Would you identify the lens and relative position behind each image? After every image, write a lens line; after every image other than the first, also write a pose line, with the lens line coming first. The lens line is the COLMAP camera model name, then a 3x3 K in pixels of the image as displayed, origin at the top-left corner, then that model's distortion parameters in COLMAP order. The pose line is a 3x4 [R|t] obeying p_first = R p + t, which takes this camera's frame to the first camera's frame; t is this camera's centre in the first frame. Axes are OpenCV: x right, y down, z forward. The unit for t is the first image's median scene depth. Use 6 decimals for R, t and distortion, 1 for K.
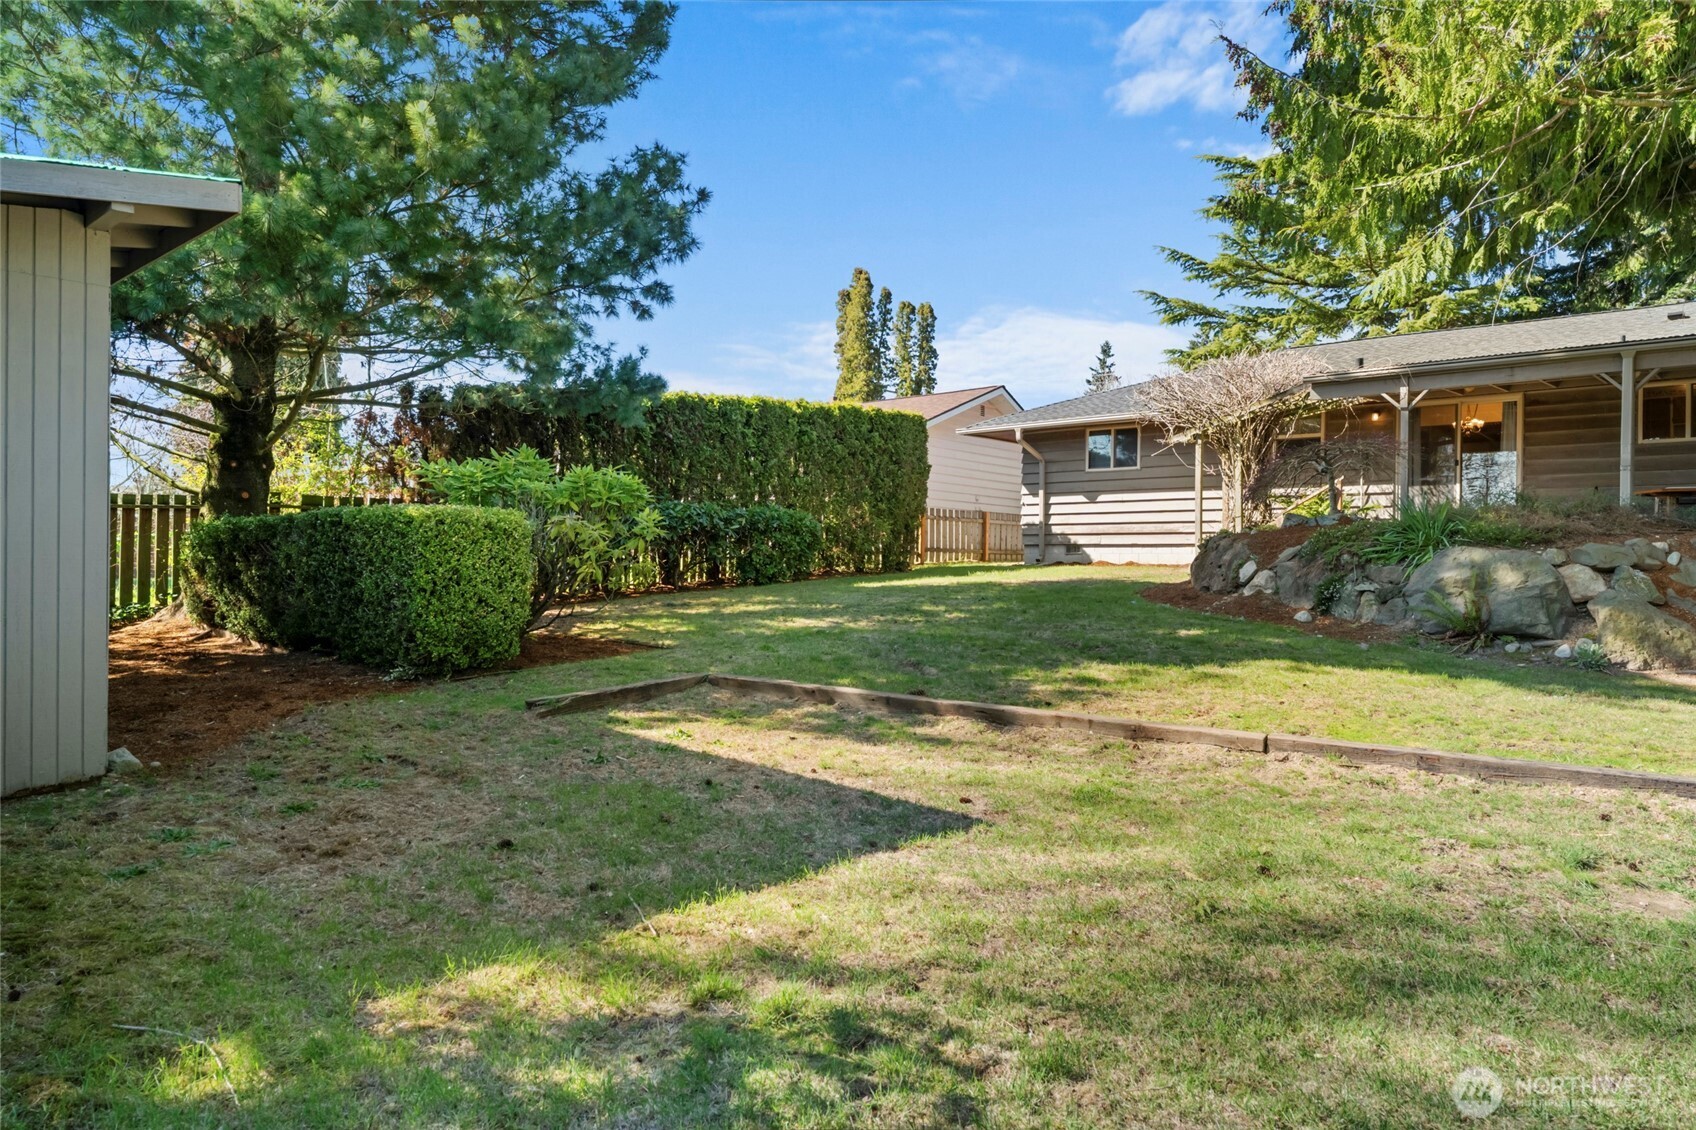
lens RADIAL K [[1110.5, 0, 848.0], [0, 1110.5, 565.0], [0, 0, 1]] dist [-0.004221, 0.001191]
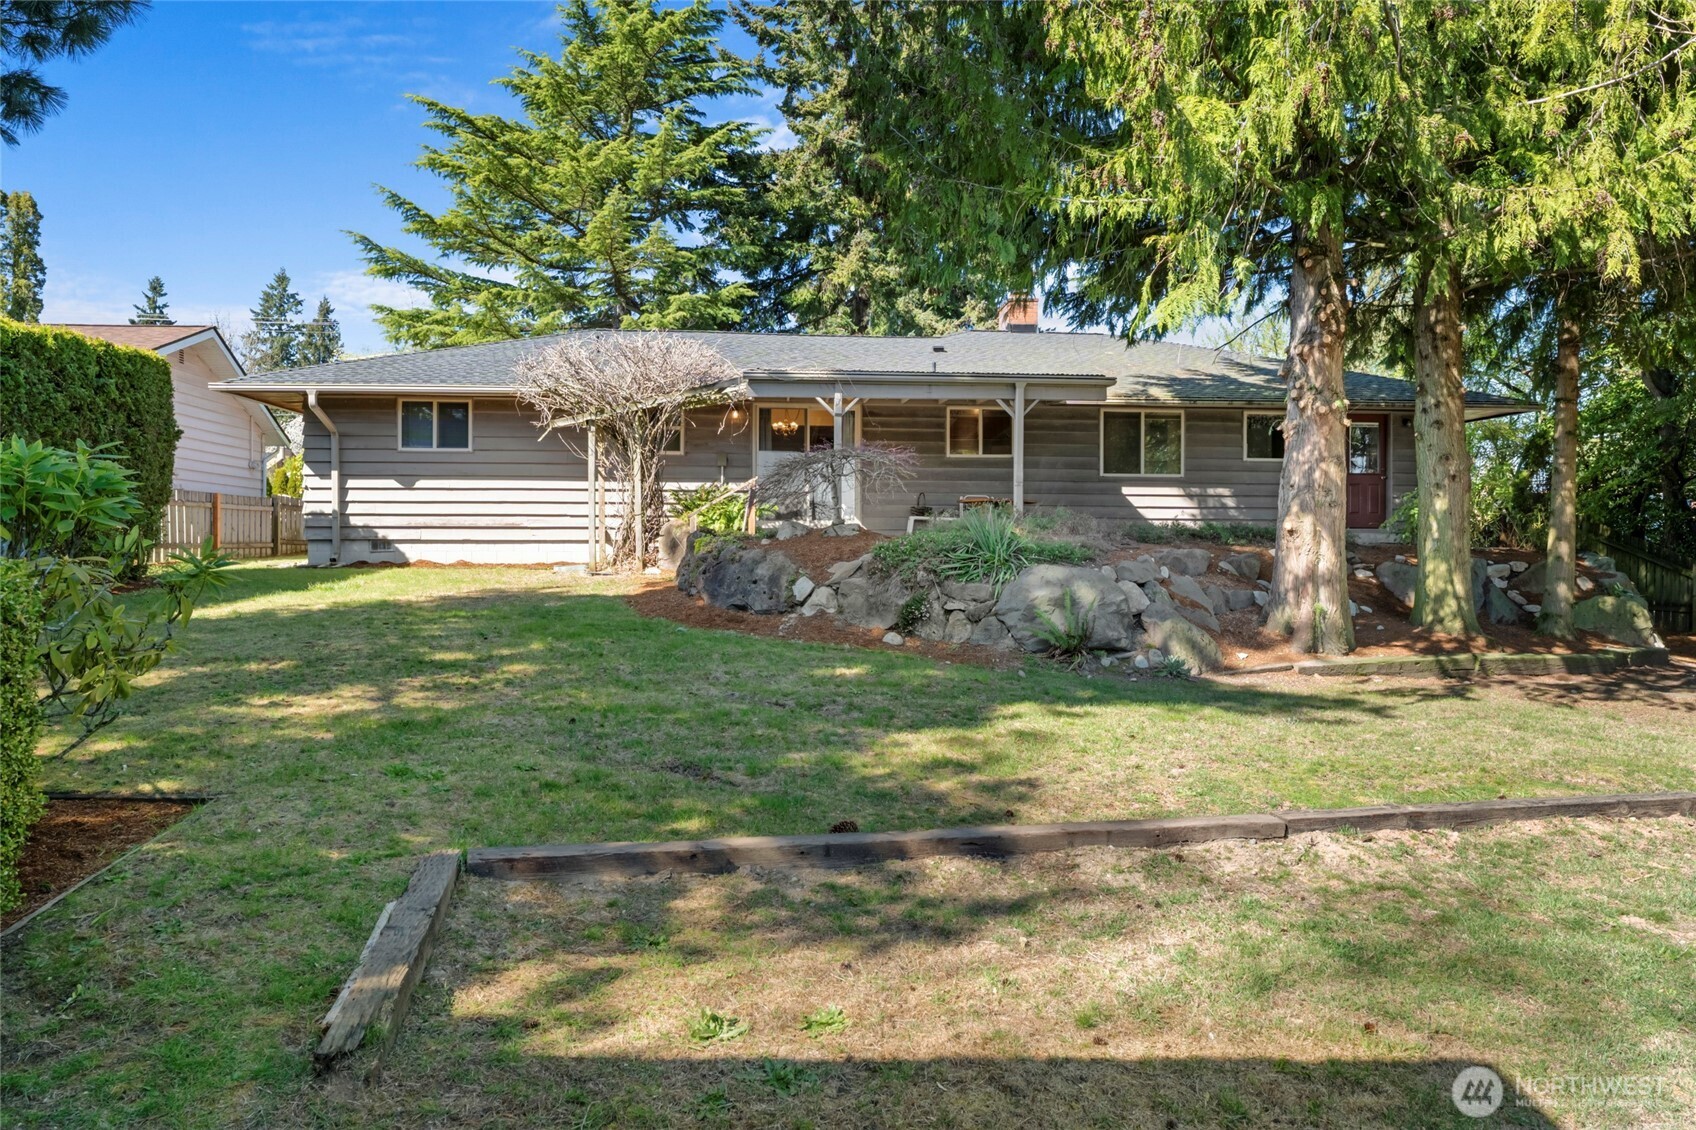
lens RADIAL K [[1110.5, 0, 848.0], [0, 1110.5, 565.0], [0, 0, 1]] dist [-0.004221, 0.001191]
pose [[0.690215, -0.024162, 0.723201, -0.150417], [0.004859, 0.999575, 0.028759, -0.022102], [-0.723588, -0.016336, 0.690039, 0.197870]]
